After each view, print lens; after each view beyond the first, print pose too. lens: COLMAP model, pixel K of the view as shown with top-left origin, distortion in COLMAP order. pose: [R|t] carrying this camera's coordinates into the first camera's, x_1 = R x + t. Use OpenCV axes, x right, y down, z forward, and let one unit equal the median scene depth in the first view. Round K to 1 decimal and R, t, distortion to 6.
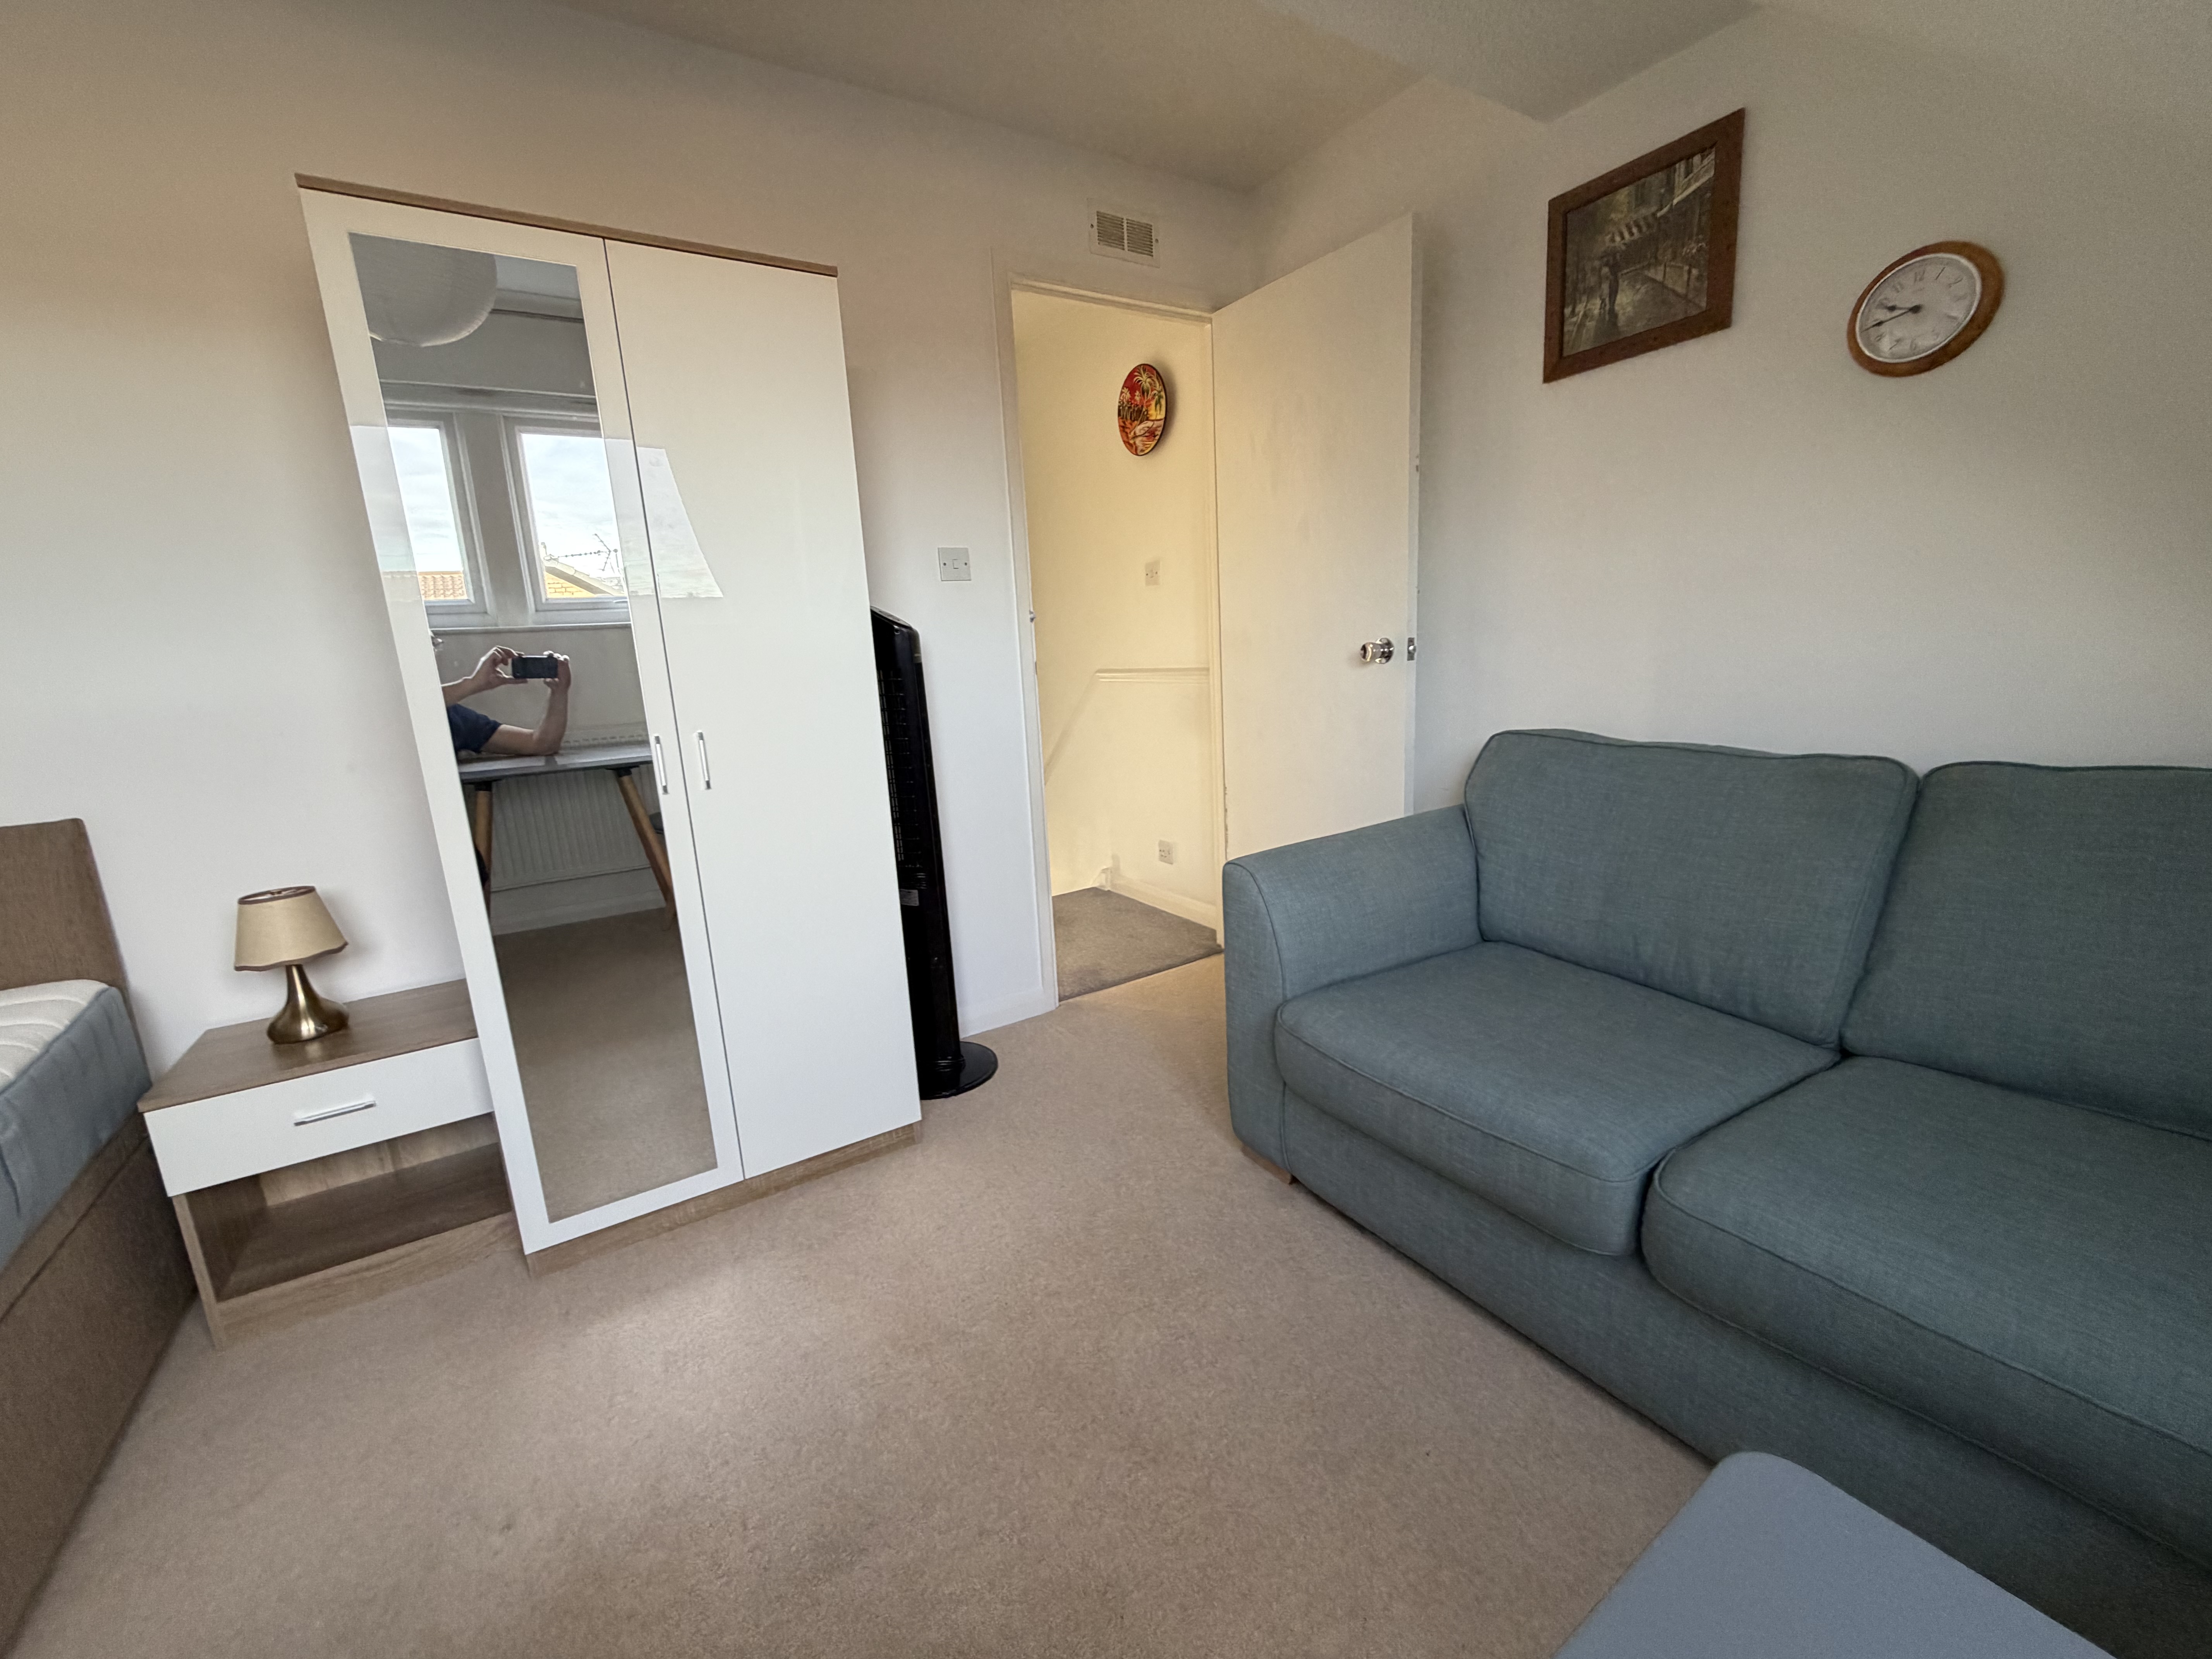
lens RADIAL K [[886.0, 0, 1102.5], [0, 886.0, 826.3], [0, 0, 1]] dist [0.000994, -0.000628]
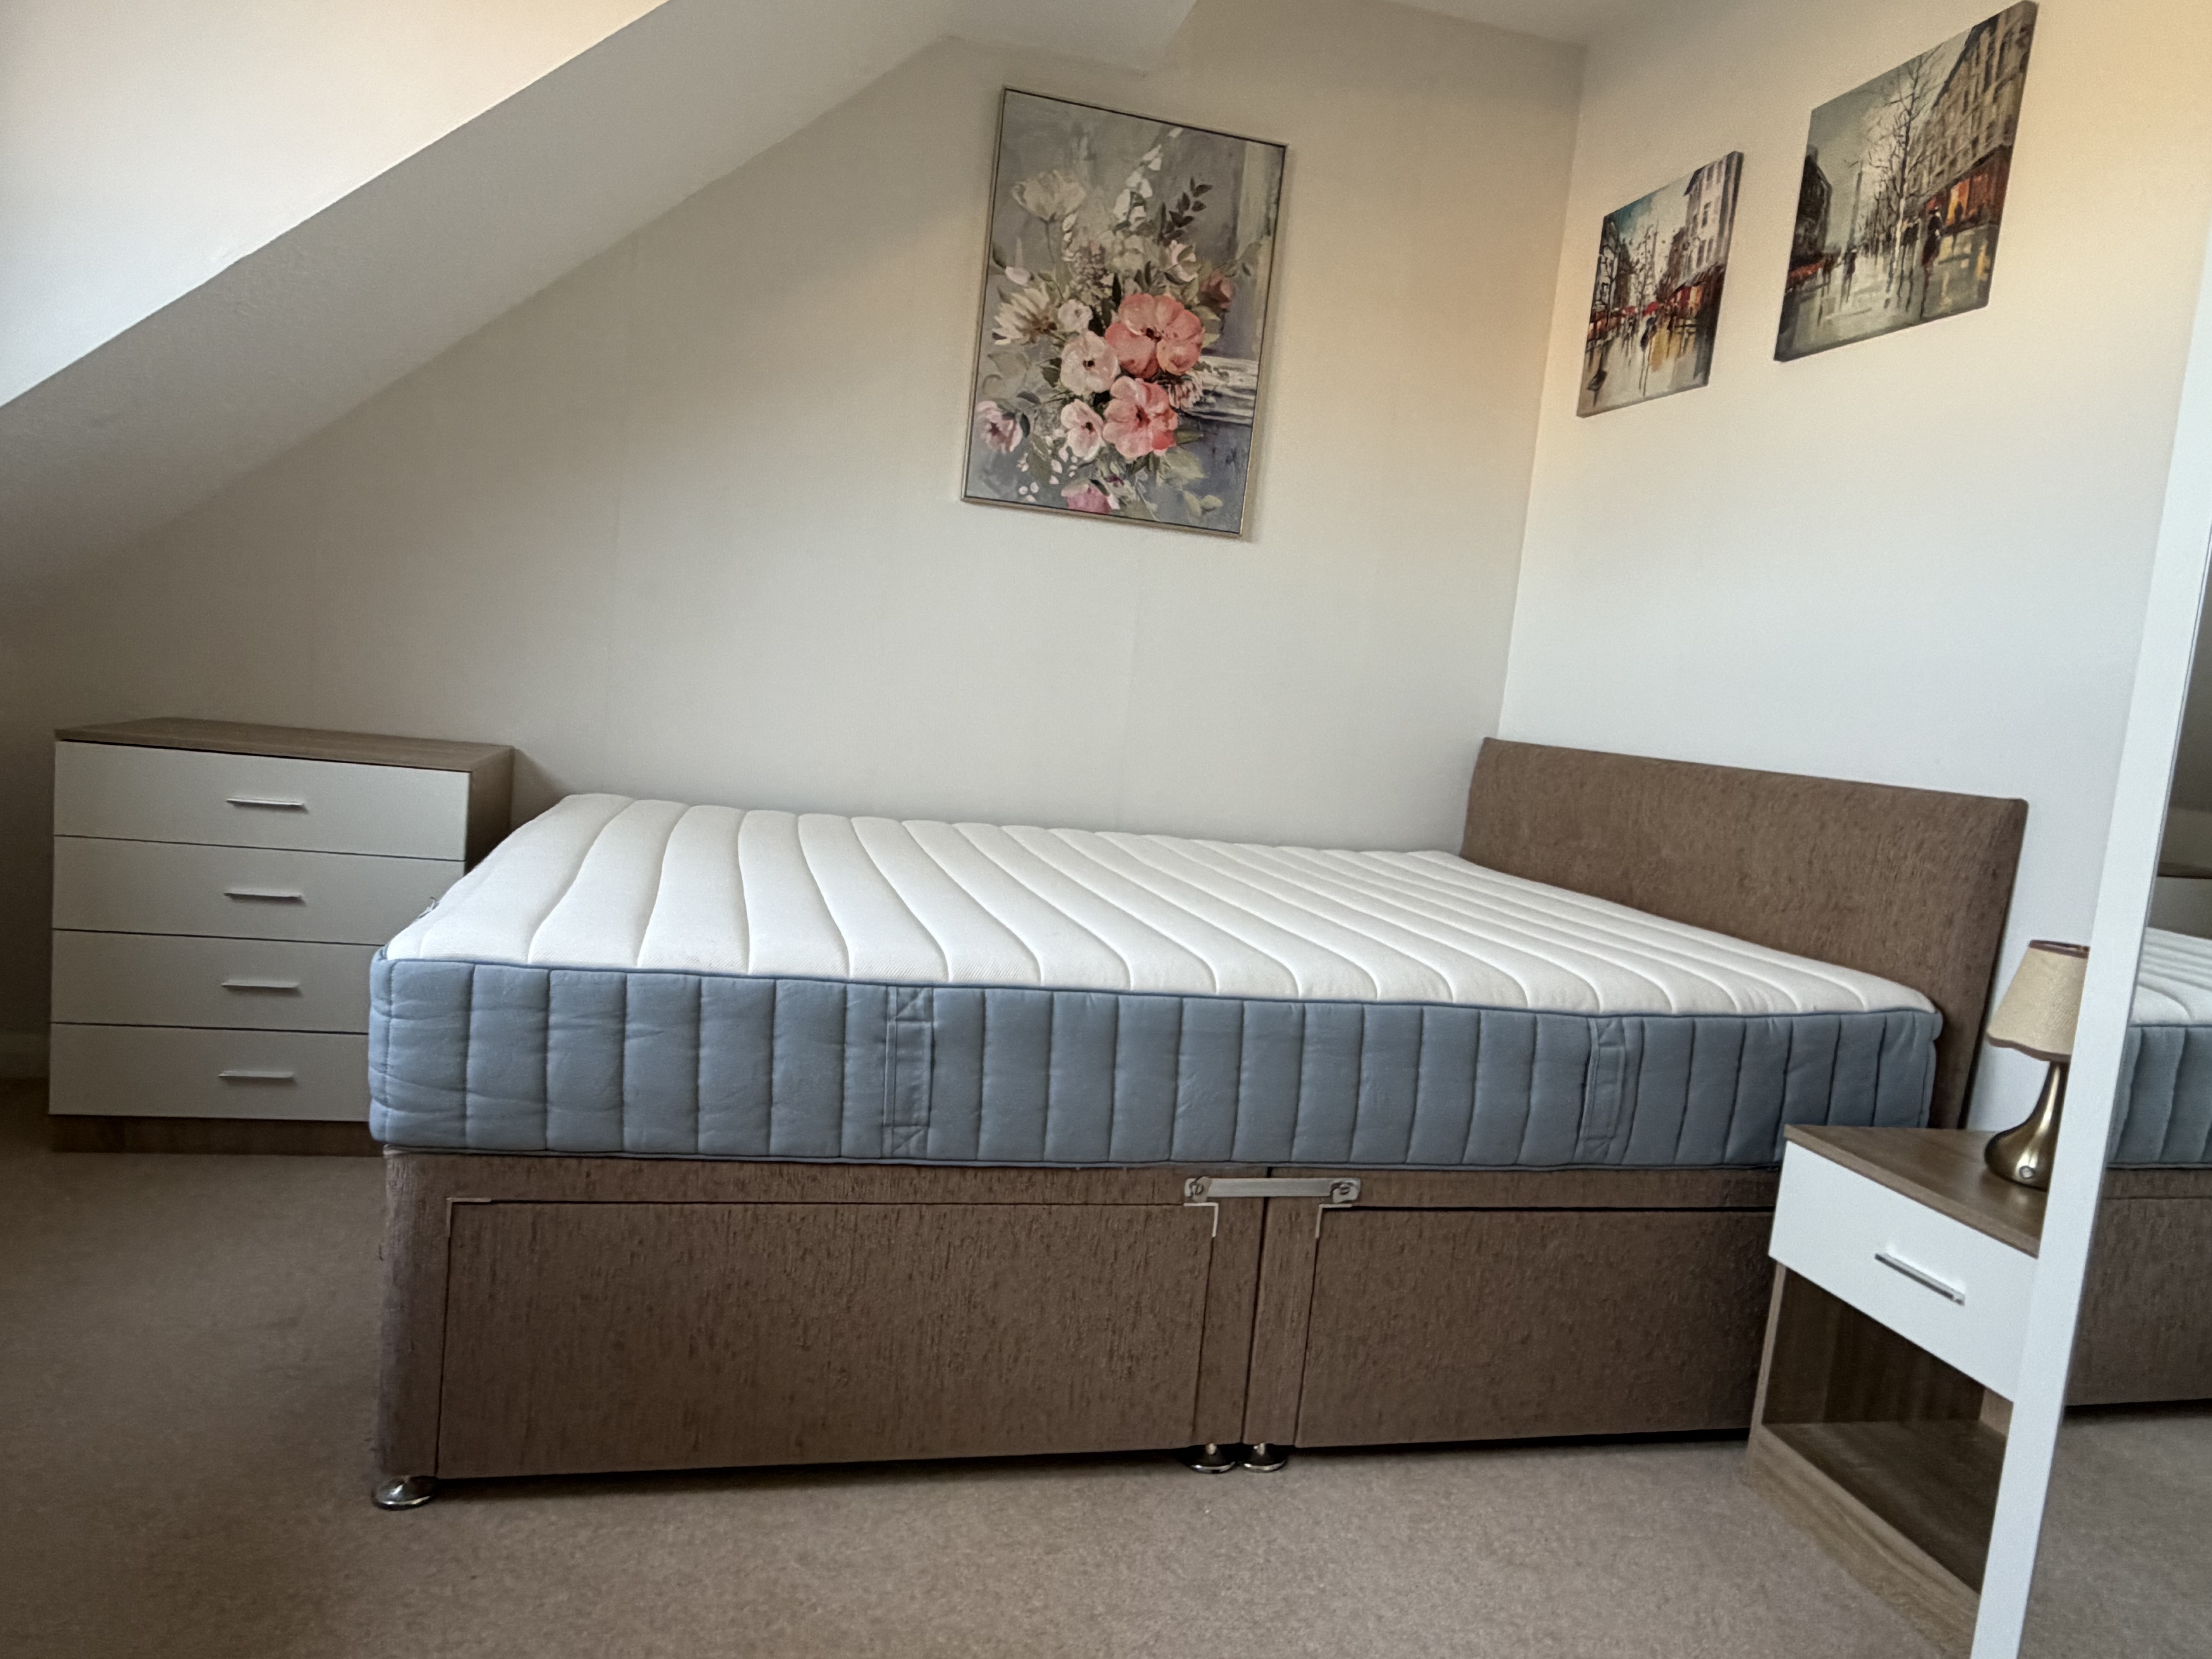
lens RADIAL K [[1379.5, 0, 1084.2], [0, 1379.5, 836.3], [0, 0, 1]] dist [-0.001786, 0.000973]
pose [[-0.339567, 0.122022, -0.932633, 0.198385], [-0.266245, 0.938526, 0.219732, -0.024662], [0.902113, 0.322923, -0.286205, 0.624990]]
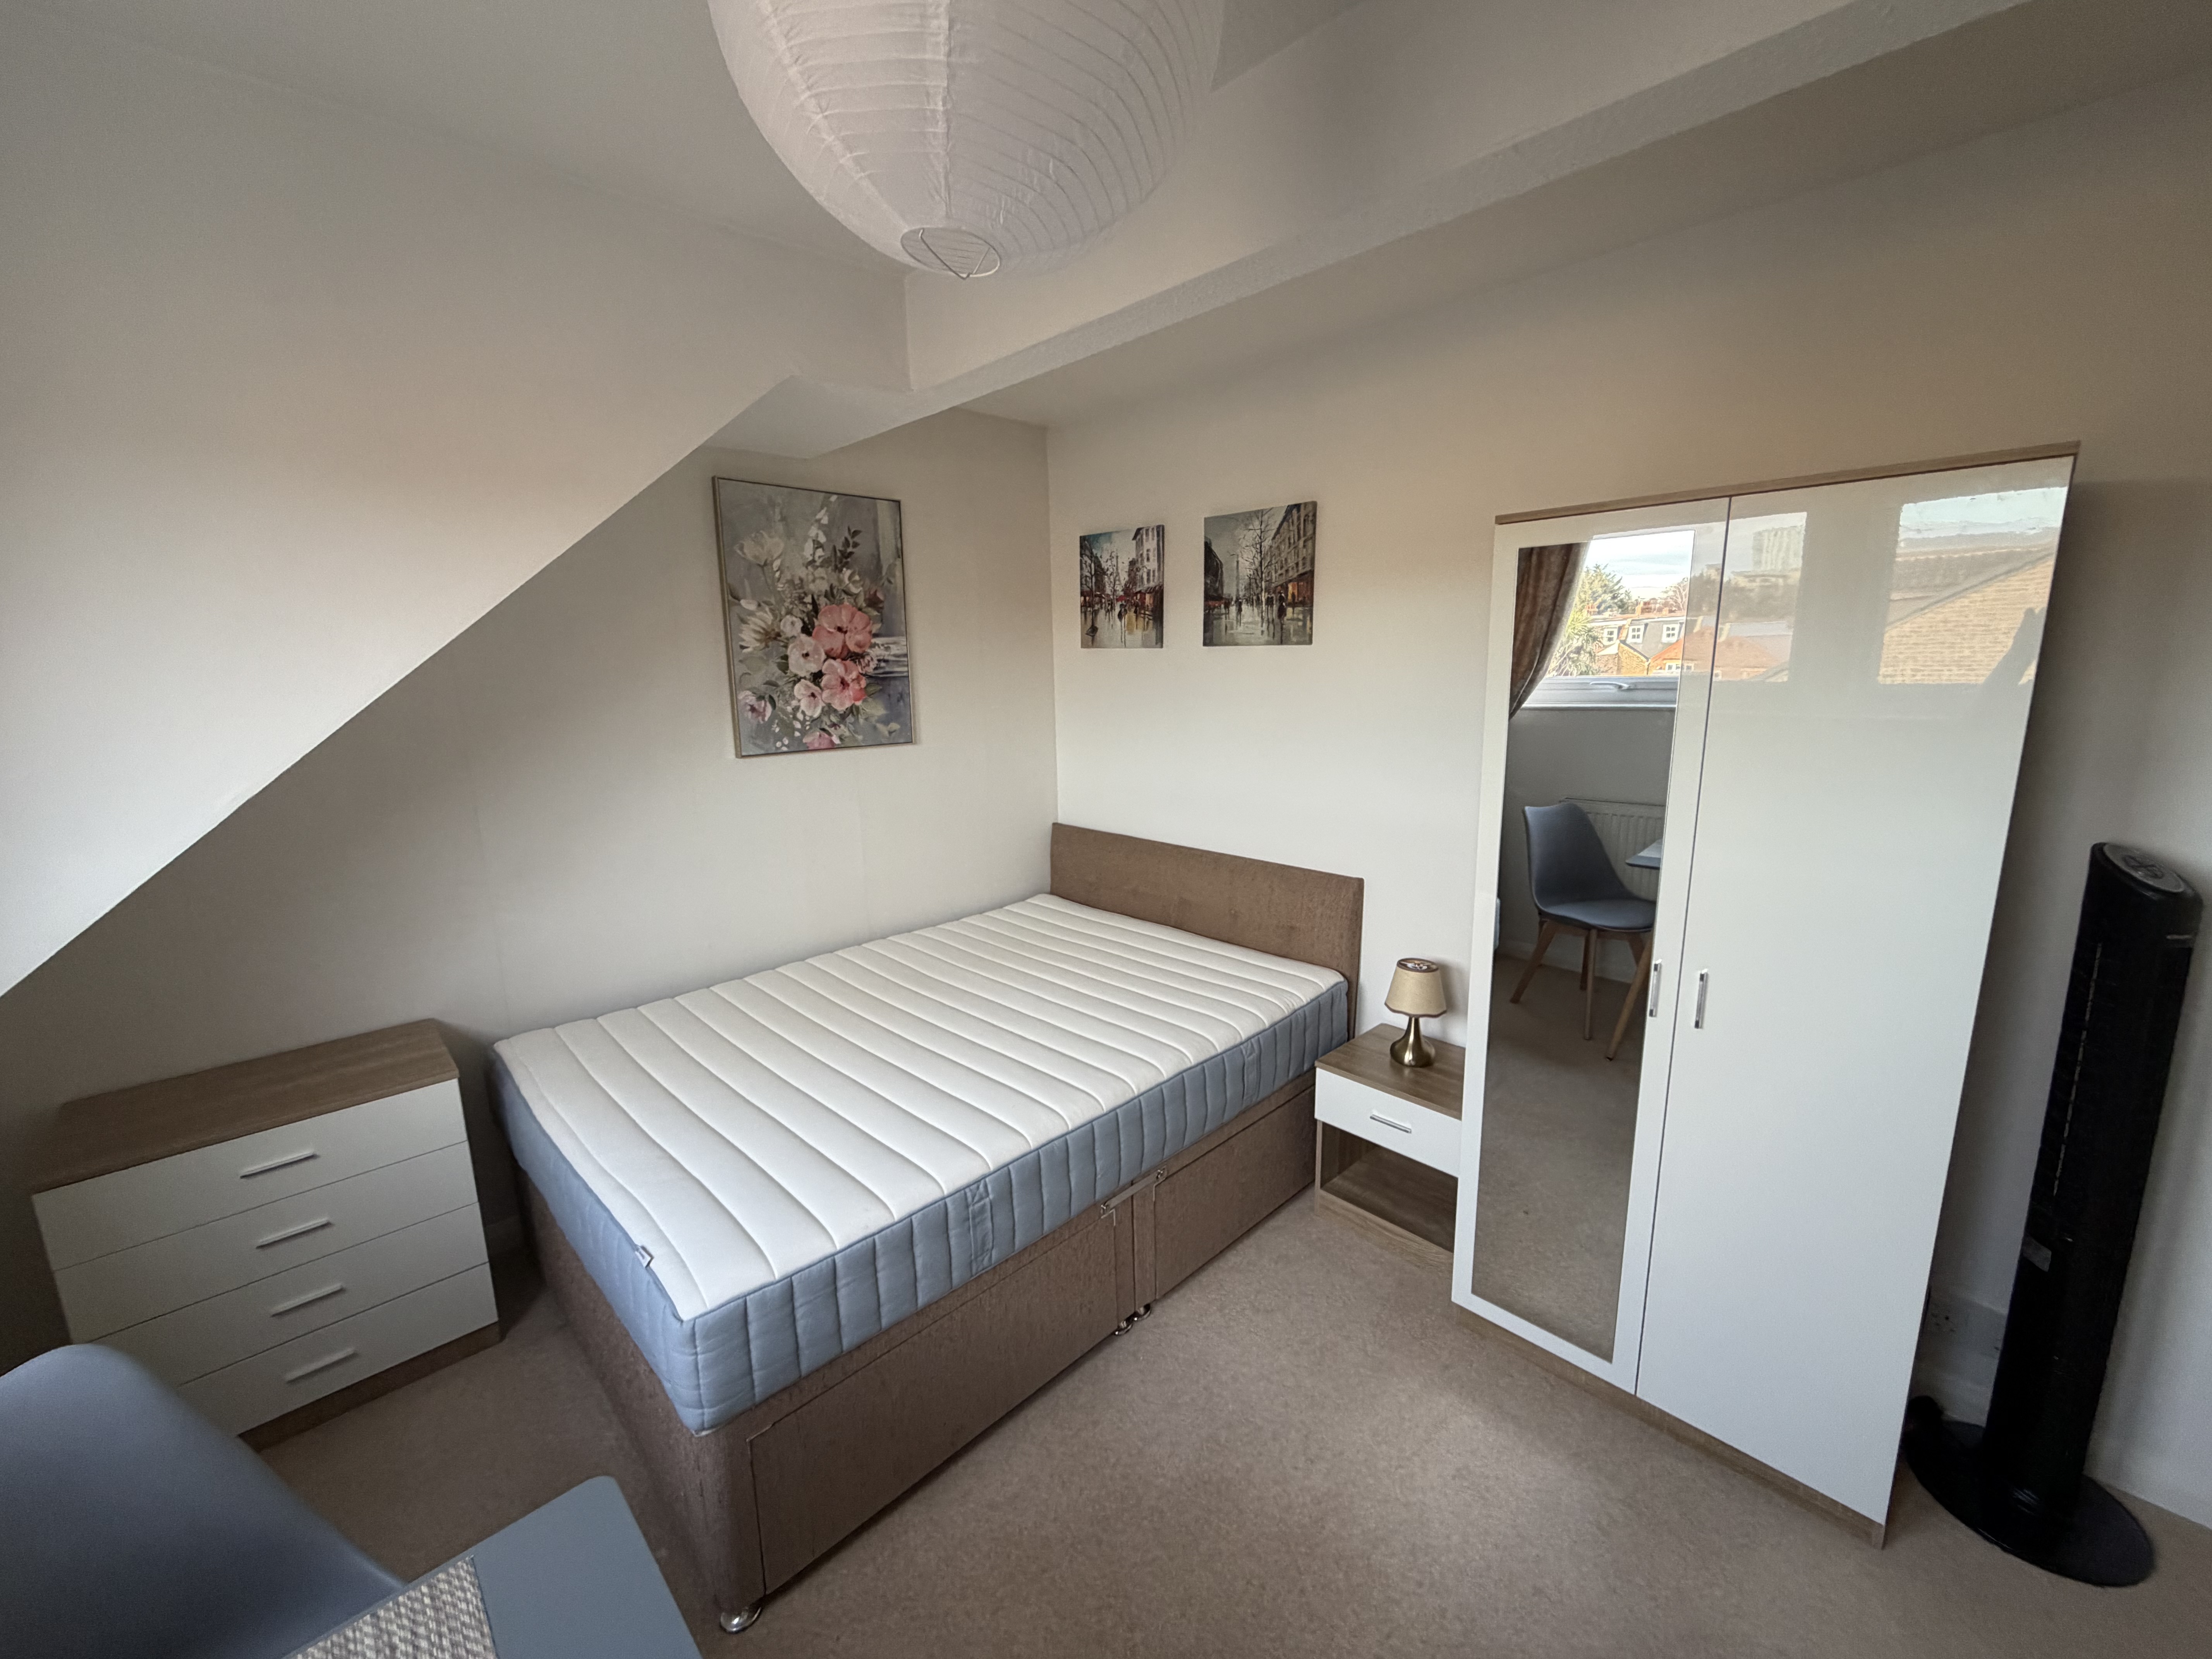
lens RADIAL K [[886.0, 0, 1100.2], [0, 886.0, 826.7], [0, 0, 1]] dist [0.000994, -0.000628]
pose [[0.196428, 0.233962, -0.952196, 0.311552], [-0.189339, 0.961888, 0.197285, -0.336566], [0.962064, 0.141536, 0.233240, 0.121746]]
